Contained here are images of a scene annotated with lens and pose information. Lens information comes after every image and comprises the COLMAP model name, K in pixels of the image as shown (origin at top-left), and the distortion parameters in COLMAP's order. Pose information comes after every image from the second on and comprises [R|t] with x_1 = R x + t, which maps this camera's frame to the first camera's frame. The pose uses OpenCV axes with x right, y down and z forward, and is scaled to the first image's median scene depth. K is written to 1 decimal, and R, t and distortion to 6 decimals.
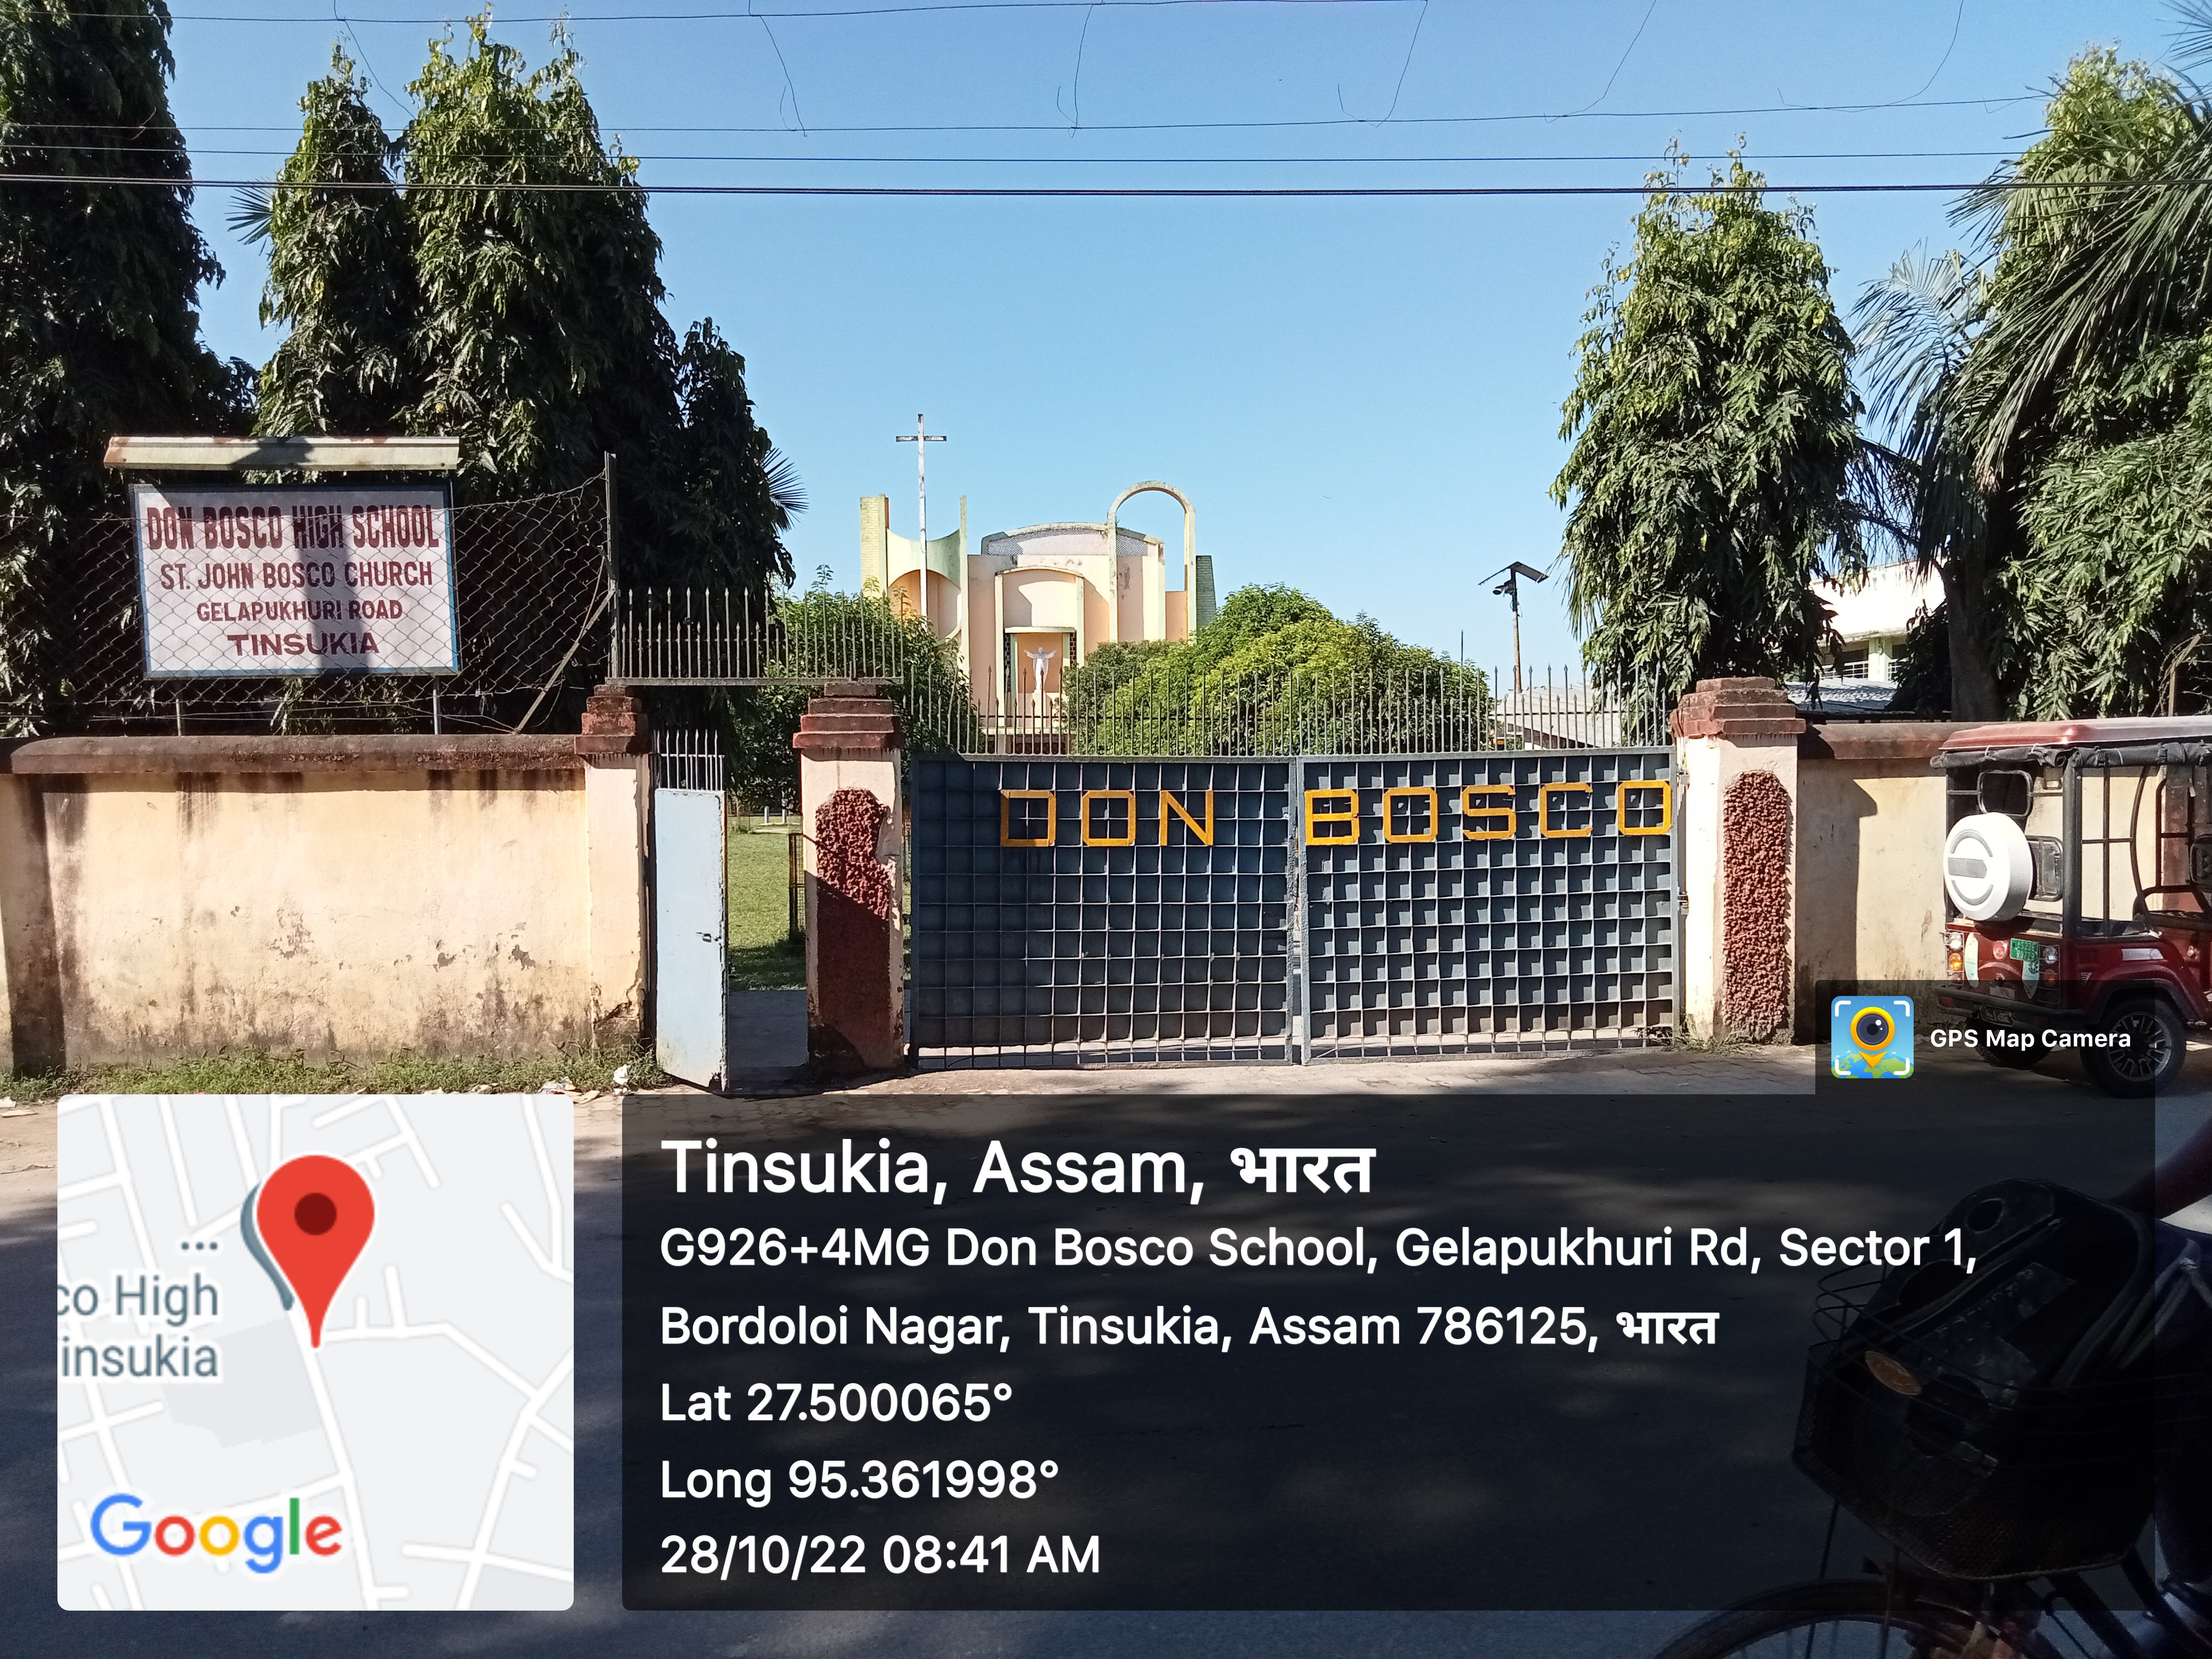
lens RADIAL K [[1777.1, 0, 1149.2], [0, 1777.1, 840.4], [0, 0, 1]] dist [0.054375, -0.018074]
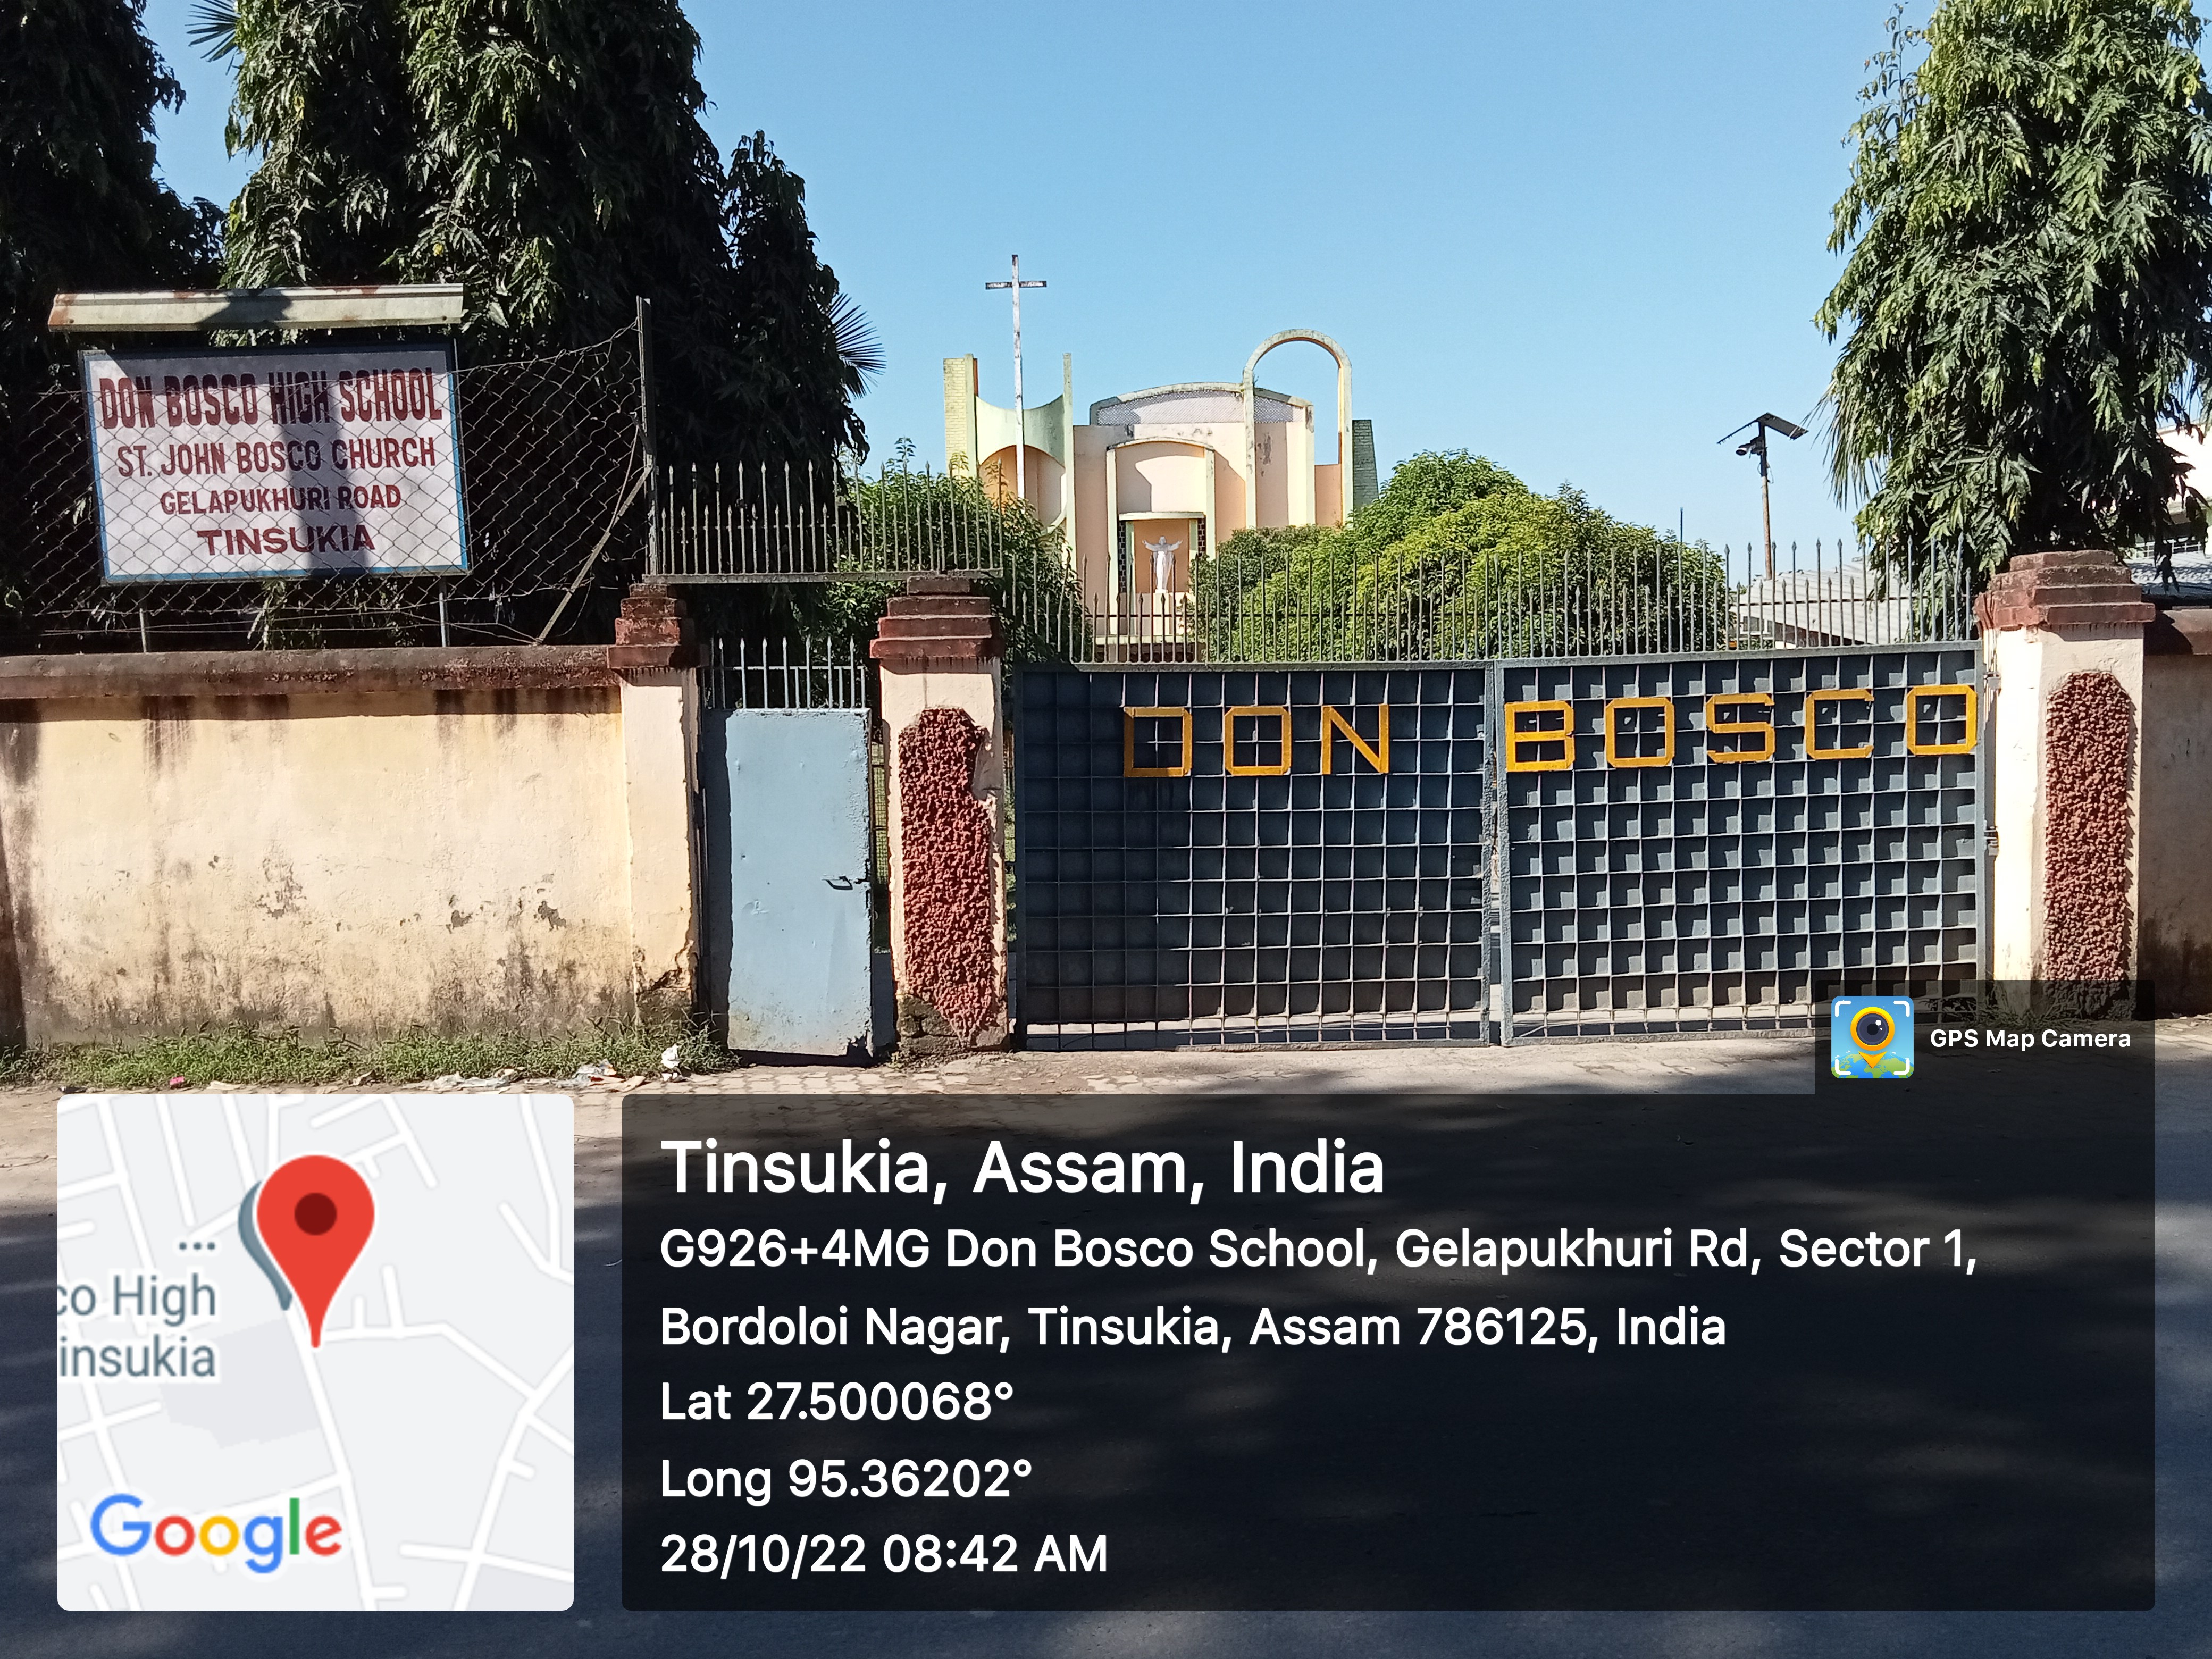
lens RADIAL K [[1777.1, 0, 1109.5], [0, 1777.1, 837.6], [0, 0, 1]] dist [0.054375, -0.018074]
pose [[0.998585, -0.006950, -0.052722, -0.047167], [0.008650, 0.999448, 0.032071, 0.004853], [0.052470, -0.032481, 0.998094, 0.186075]]
